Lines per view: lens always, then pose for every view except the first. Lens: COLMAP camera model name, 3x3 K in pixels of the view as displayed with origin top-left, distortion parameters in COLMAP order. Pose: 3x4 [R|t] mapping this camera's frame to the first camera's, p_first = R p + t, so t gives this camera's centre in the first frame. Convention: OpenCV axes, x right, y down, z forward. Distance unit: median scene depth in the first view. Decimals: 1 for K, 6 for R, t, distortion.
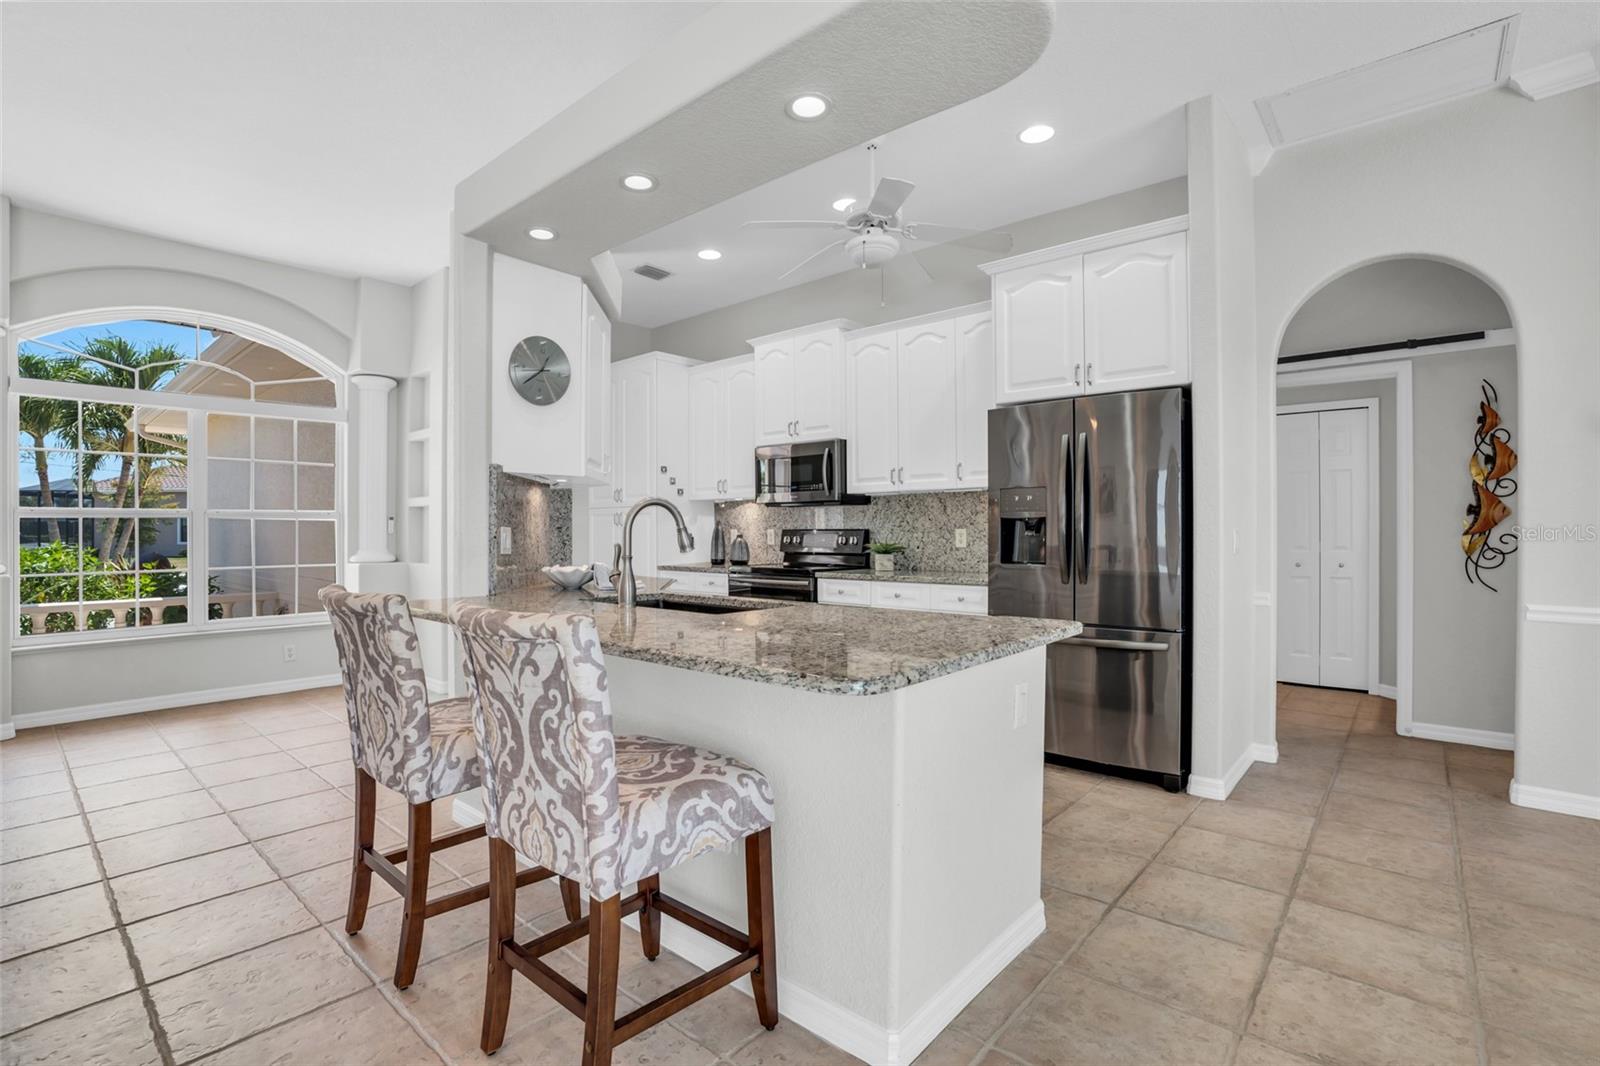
lens RADIAL K [[718.9, 0, 806.4], [0, 718.9, 524.1], [0, 0, 1]] dist [-0.072367, 0.025297]
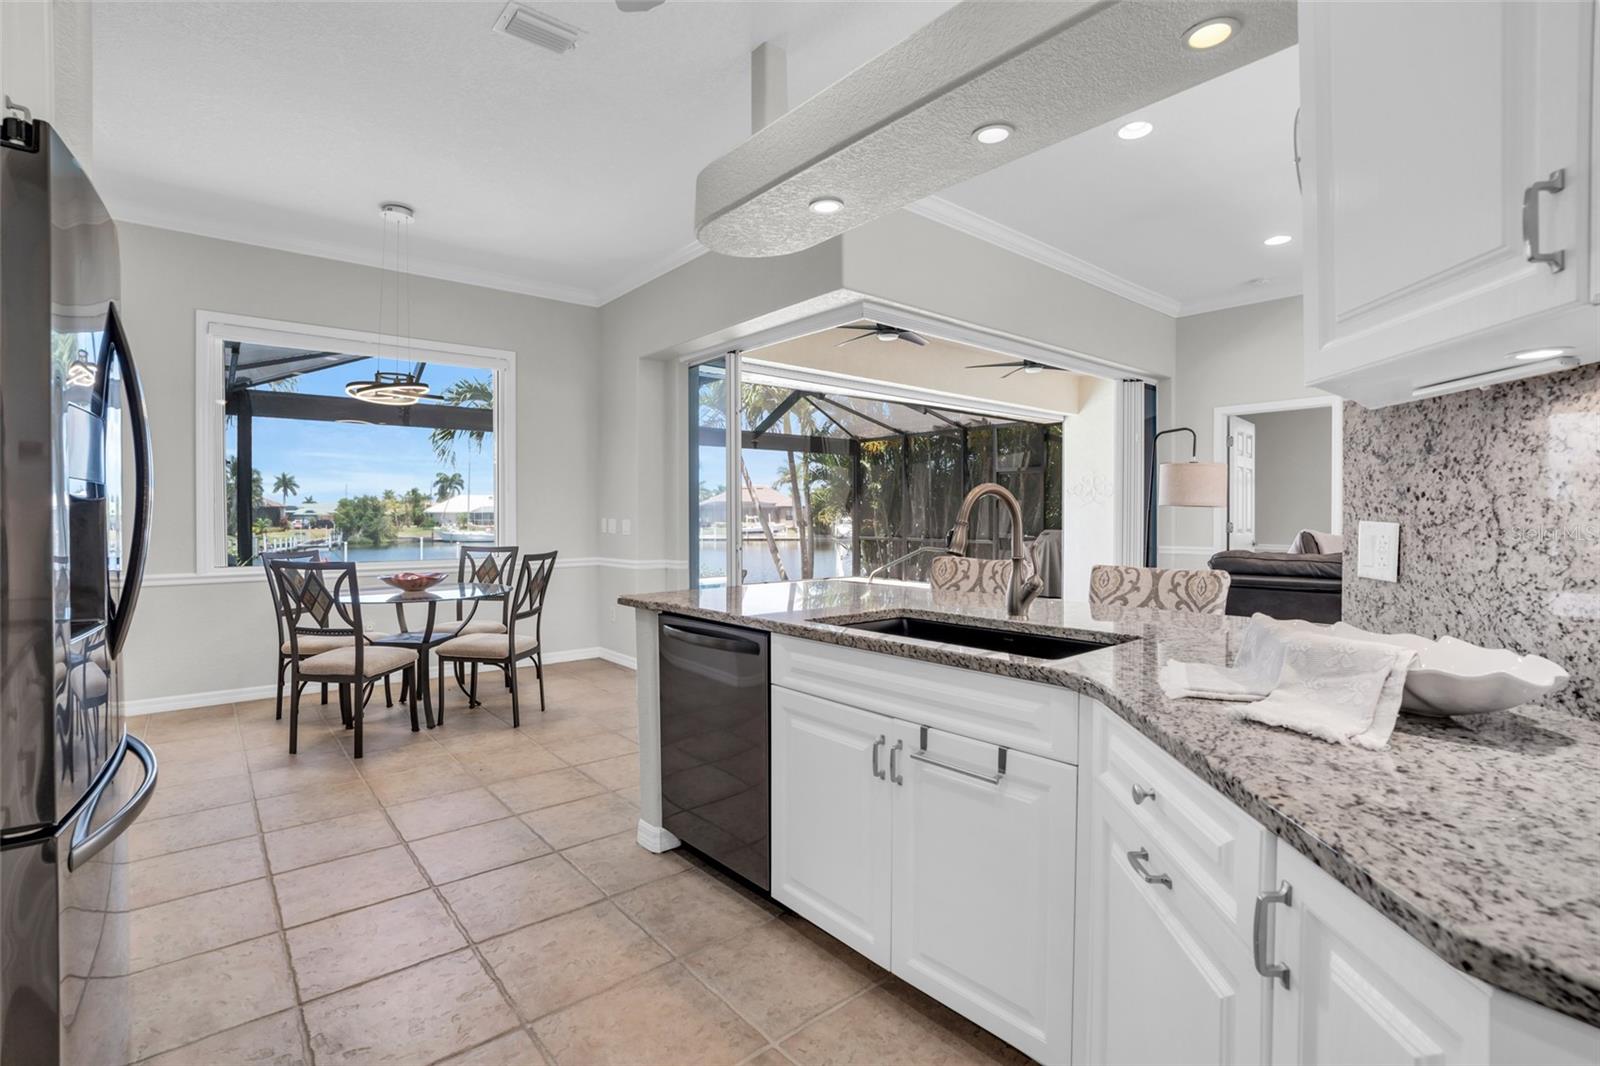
lens RADIAL K [[732.9, 0, 765.4], [0, 732.9, 526.8], [0, 0, 1]] dist [-0.033831, 0.000238]
pose [[-0.979381, -0.000063, 0.202022, -0.113637], [0.000756, 0.999992, 0.003972, 0.007896], [-0.202021, 0.004043, -0.979373, 1.848958]]
